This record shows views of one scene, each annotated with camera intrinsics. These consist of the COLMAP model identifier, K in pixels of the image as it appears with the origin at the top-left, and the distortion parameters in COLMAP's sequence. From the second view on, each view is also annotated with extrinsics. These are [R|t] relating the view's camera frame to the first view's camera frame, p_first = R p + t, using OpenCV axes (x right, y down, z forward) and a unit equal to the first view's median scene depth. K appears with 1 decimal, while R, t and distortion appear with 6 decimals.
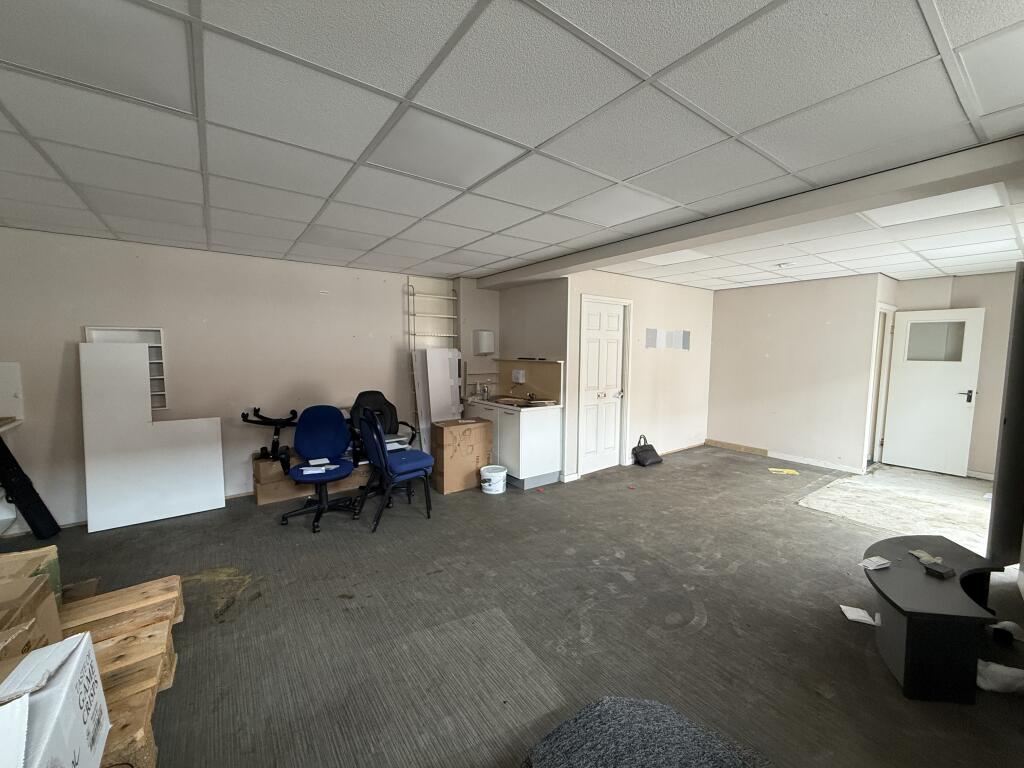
lens RADIAL K [[407.6, 0, 511.8], [0, 407.6, 382.2], [0, 0, 1]] dist [0.001063, -0.000345]
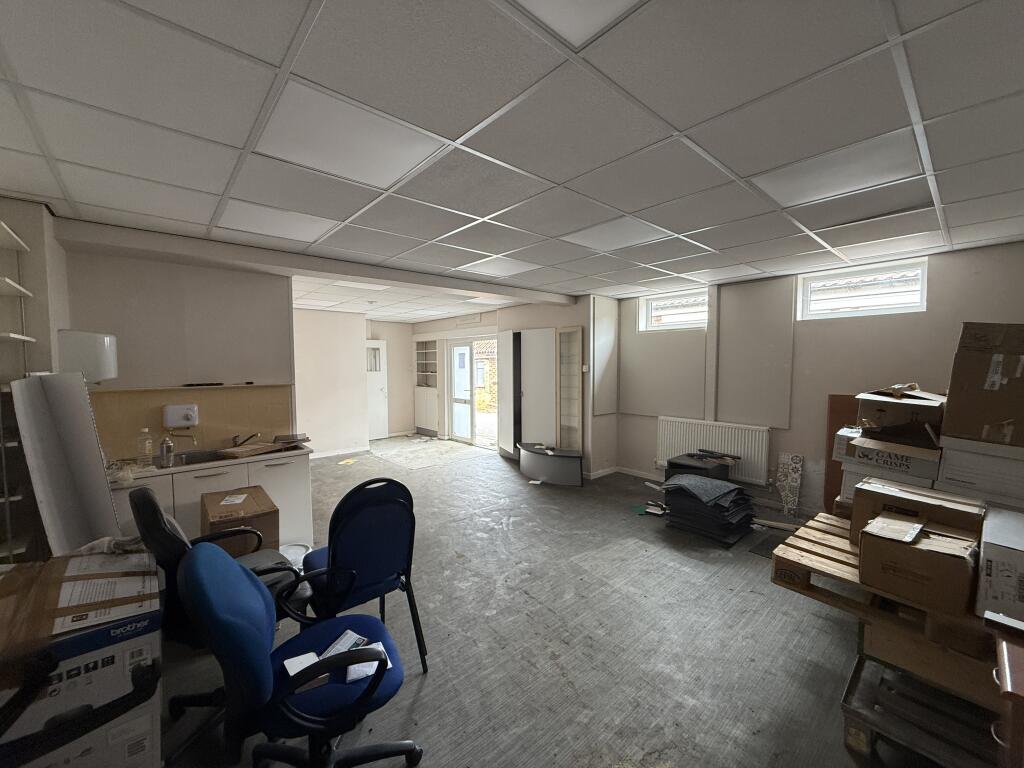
lens RADIAL K [[407.6, 0, 510.8], [0, 407.6, 385.5], [0, 0, 1]] dist [0.001063, -0.000345]
pose [[-0.095640, -0.059035, 0.993664, -1.012581], [0.088168, 0.993814, 0.067530, -0.092672], [-0.991504, 0.094068, -0.089843, 0.970654]]
